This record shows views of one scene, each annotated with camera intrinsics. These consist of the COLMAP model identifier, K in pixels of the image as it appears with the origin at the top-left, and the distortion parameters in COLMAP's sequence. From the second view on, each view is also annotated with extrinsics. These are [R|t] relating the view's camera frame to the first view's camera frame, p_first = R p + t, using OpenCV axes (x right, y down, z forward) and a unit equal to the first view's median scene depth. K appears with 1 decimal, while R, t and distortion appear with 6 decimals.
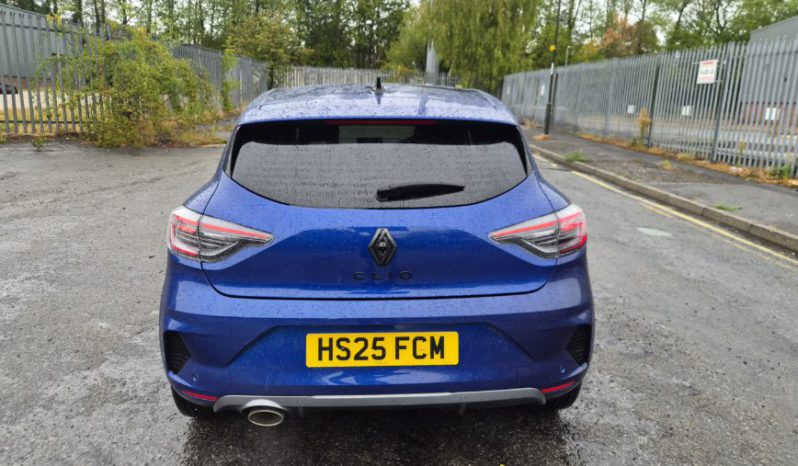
lens RADIAL K [[531.1, 0, 401.5], [0, 531.1, 230.0], [0, 0, 1]] dist [0.057046, -0.047982]
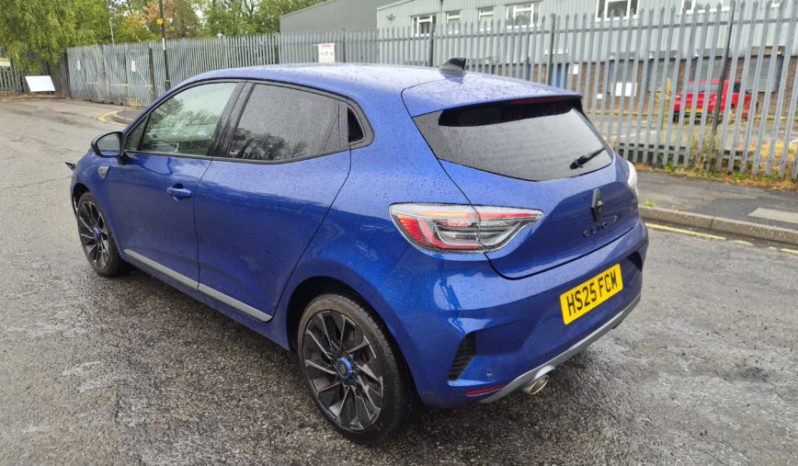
lens RADIAL K [[531.1, 0, 401.5], [0, 531.1, 230.0], [0, 0, 1]] dist [0.057046, -0.047982]
pose [[0.742403, -0.188895, 0.642773, -1.096694], [0.163645, 0.981496, 0.099428, -0.100750], [-0.649660, 0.031371, 0.759577, 0.370236]]
